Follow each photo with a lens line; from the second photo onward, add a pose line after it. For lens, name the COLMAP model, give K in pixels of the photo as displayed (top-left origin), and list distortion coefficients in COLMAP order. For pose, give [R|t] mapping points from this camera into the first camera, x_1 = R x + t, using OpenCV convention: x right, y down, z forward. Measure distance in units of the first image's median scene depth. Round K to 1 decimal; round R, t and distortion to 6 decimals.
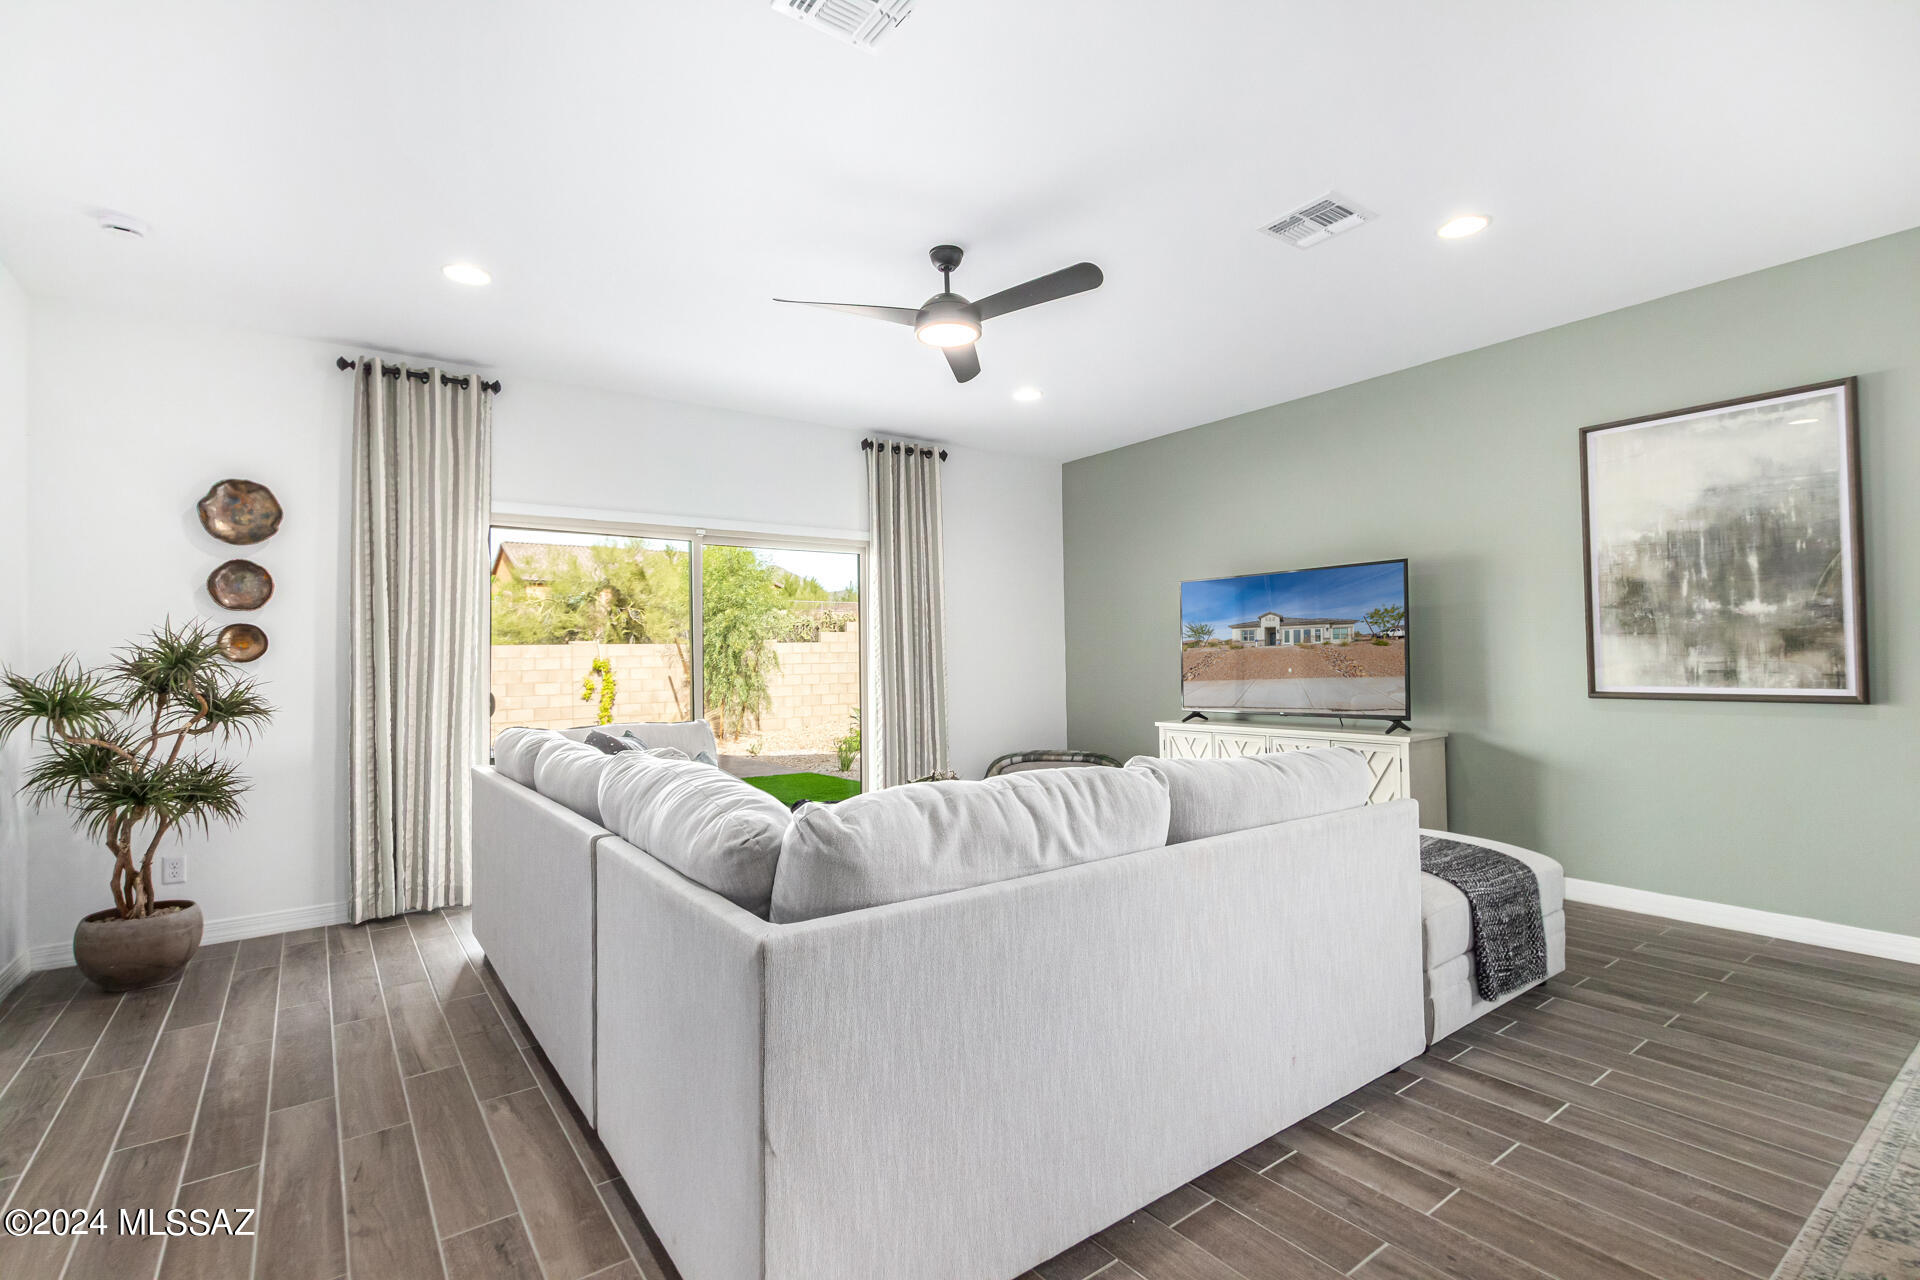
lens RADIAL K [[881.9, 0, 952.8], [0, 881.9, 644.4], [0, 0, 1]] dist [-0.001165, -0.001632]
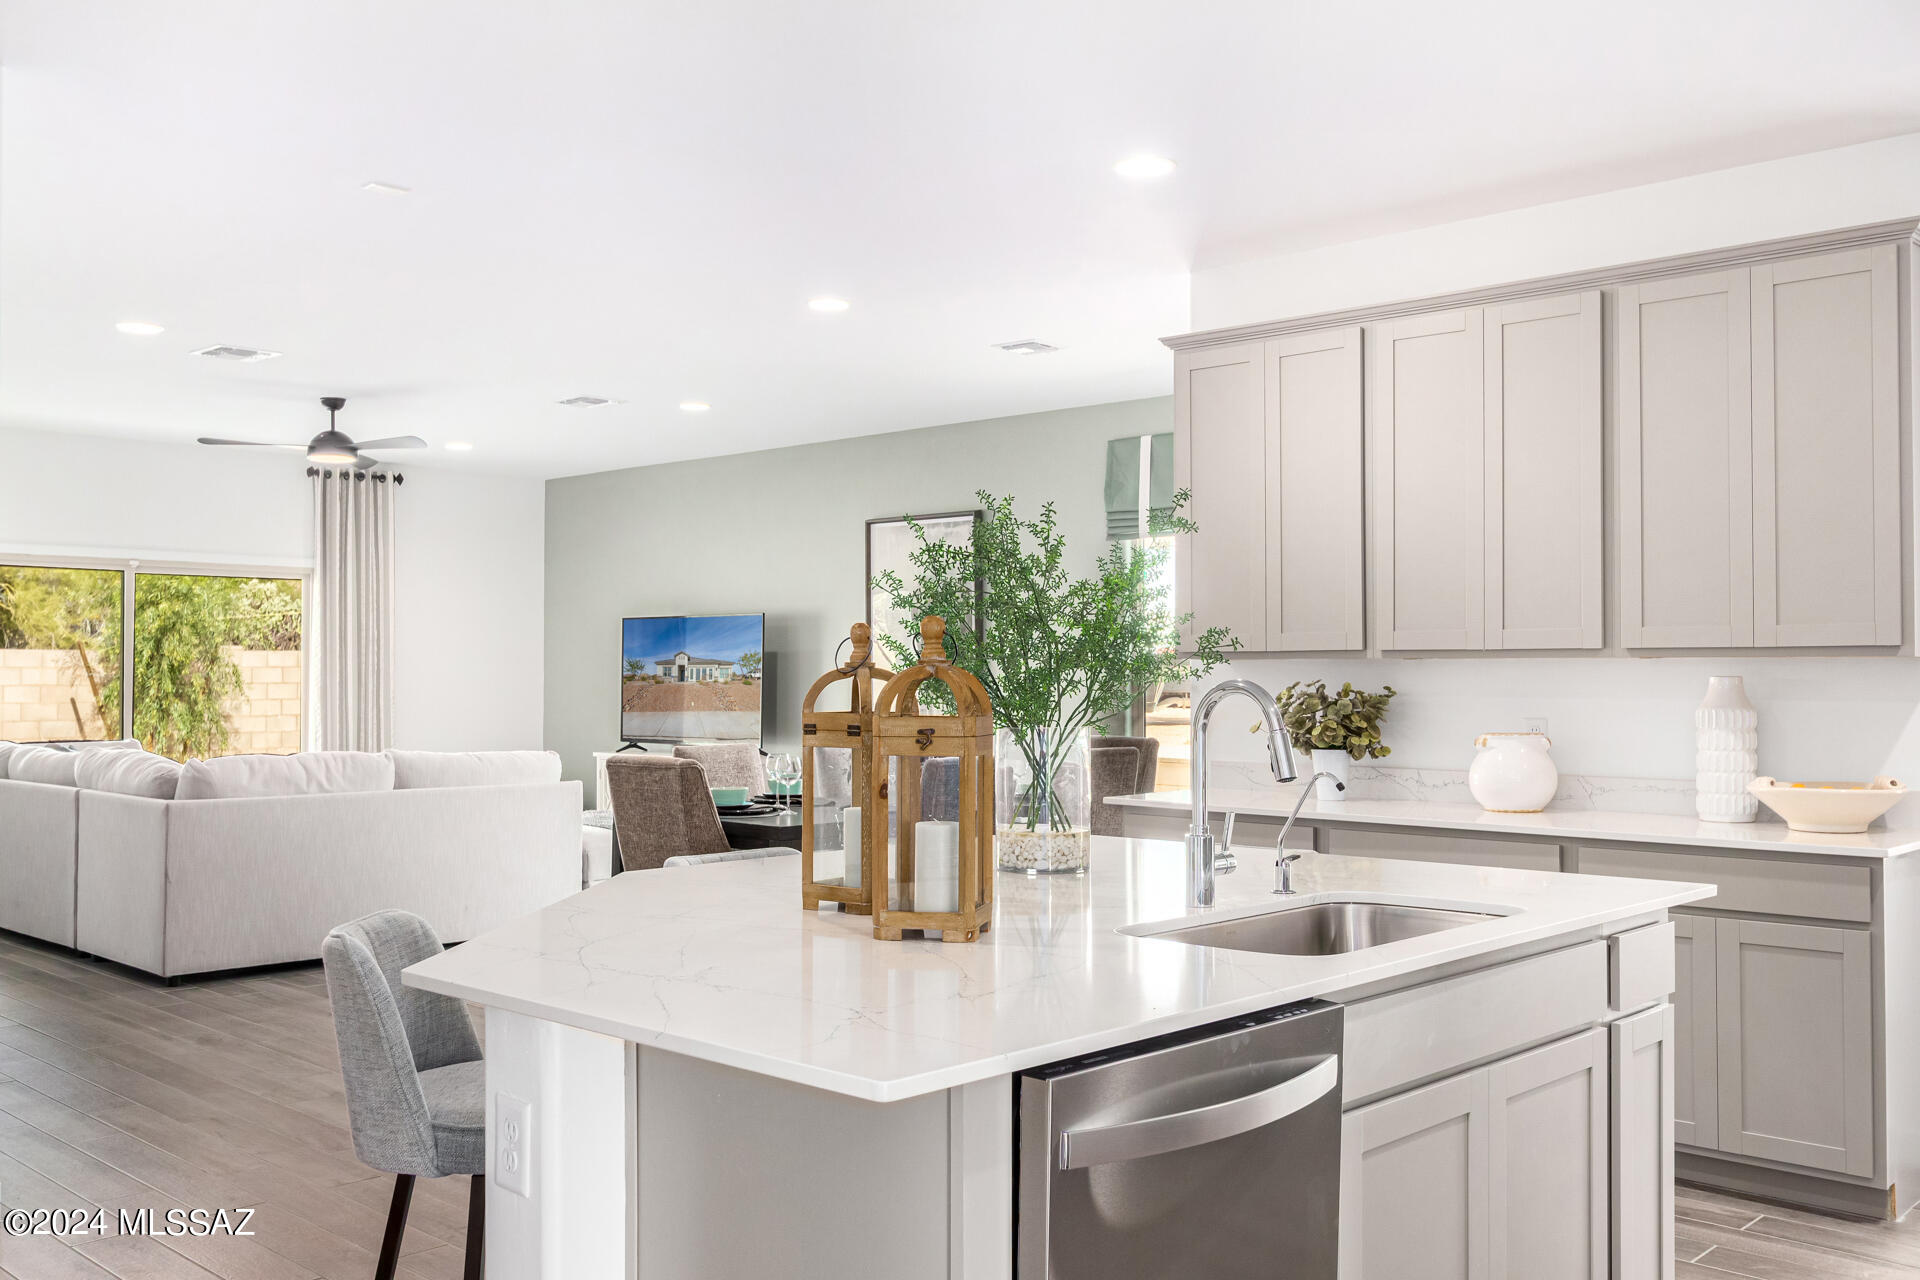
lens RADIAL K [[1729.3, 0, 958.8], [0, 1729.3, 640.9], [0, 0, 1]] dist [0.011767, -0.050740]
pose [[0.983532, 0.021391, 0.179462, 0.373615], [-0.020934, 0.999771, -0.004441, -0.057054], [-0.179516, 0.000611, 0.983755, -1.438997]]
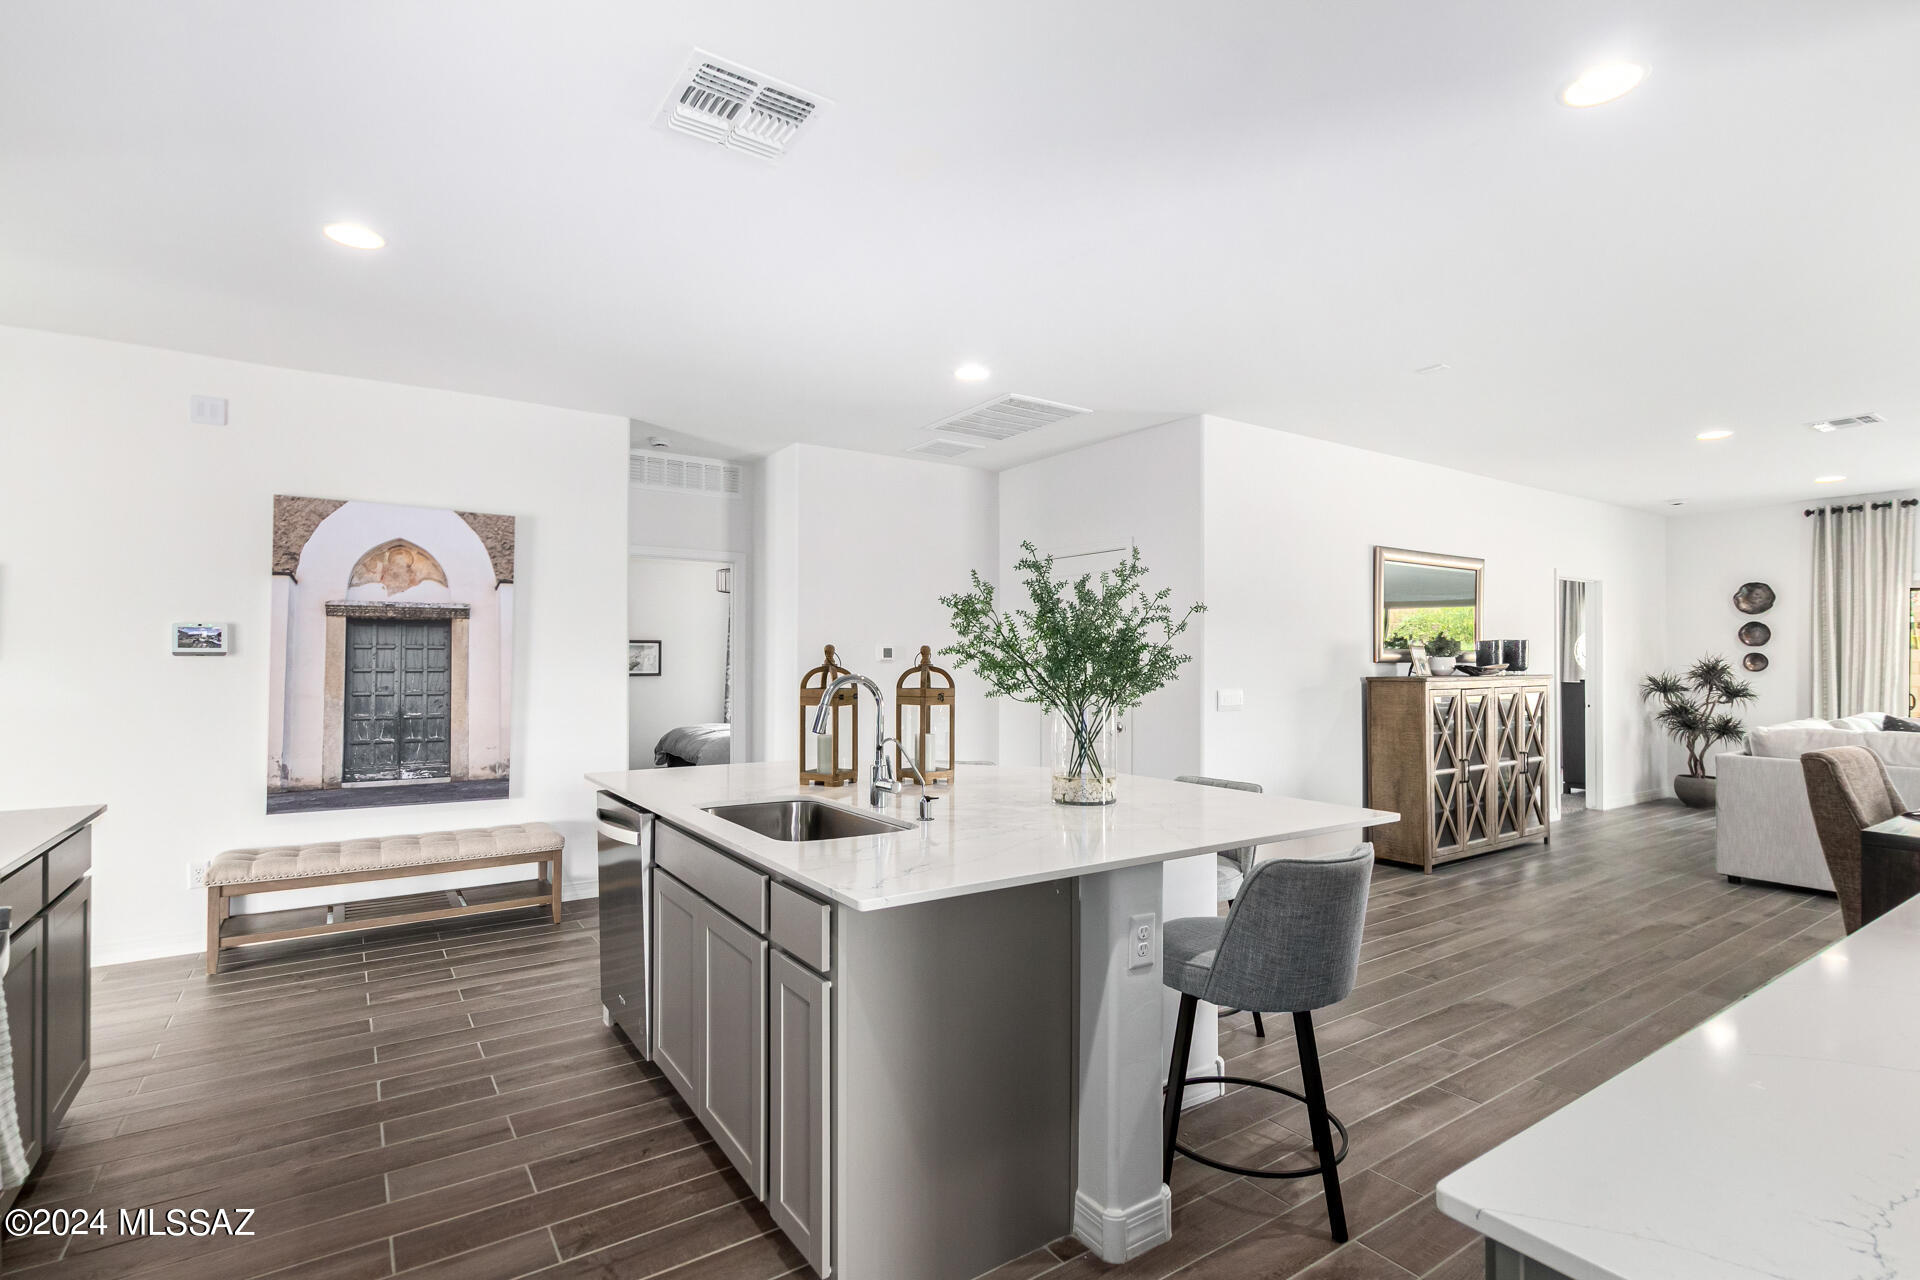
lens RADIAL K [[881.9, 0, 956.4], [0, 881.9, 650.1], [0, 0, 1]] dist [-0.001165, -0.001632]
pose [[-0.043529, 0.004261, -0.999043, 1.195483], [0.018410, 0.999825, 0.003463, -0.064480], [0.998883, -0.018241, -0.043599, -0.694010]]
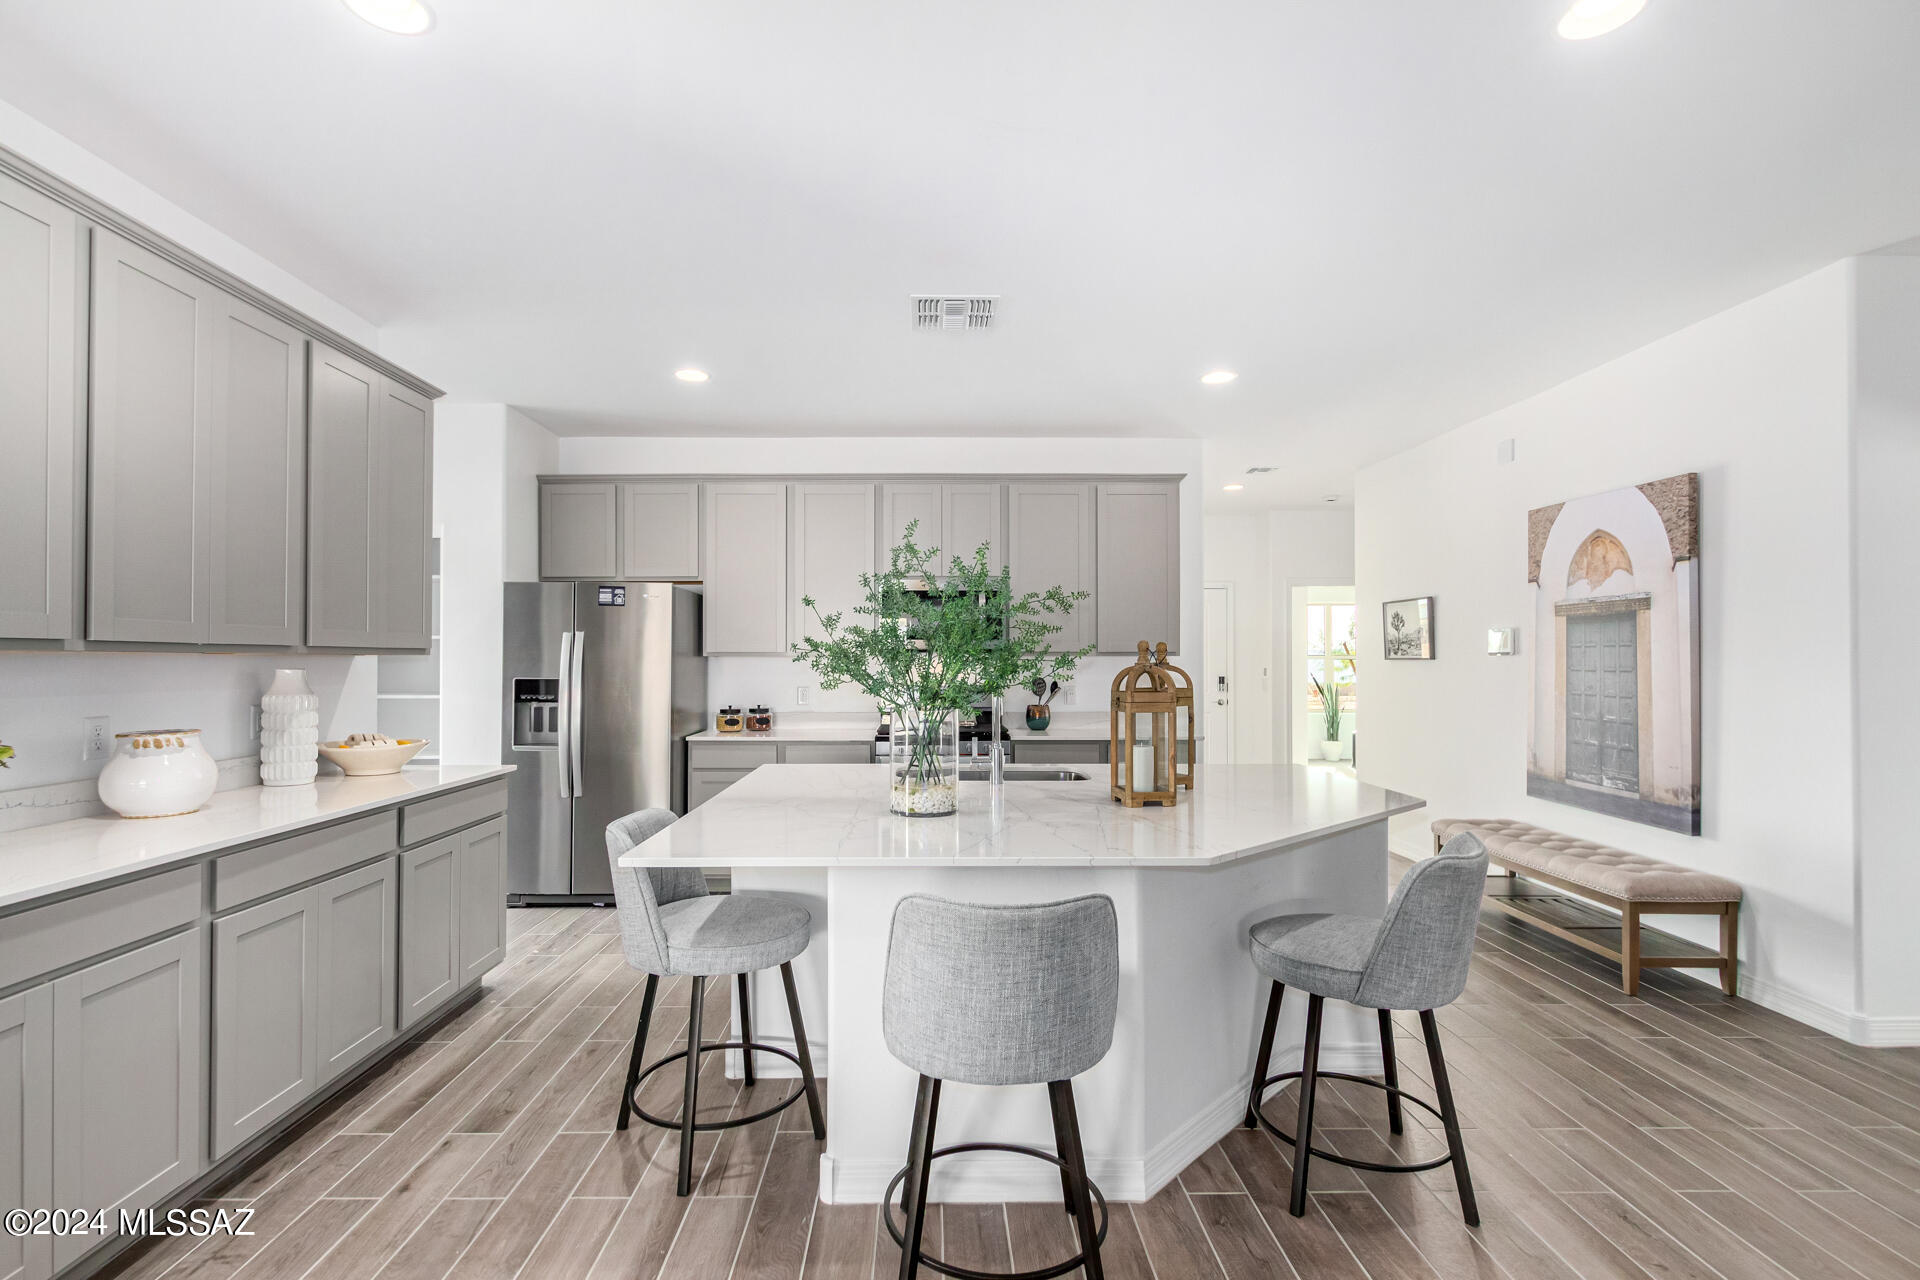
lens RADIAL K [[881.9, 0, 914.6], [0, 881.9, 652.9], [0, 0, 1]] dist [-0.001165, -0.001632]
pose [[-0.806515, 0.021300, 0.590830, 0.216771], [0.002669, 0.999472, -0.032389, -0.037576], [-0.591208, -0.024546, -0.806146, -0.156545]]
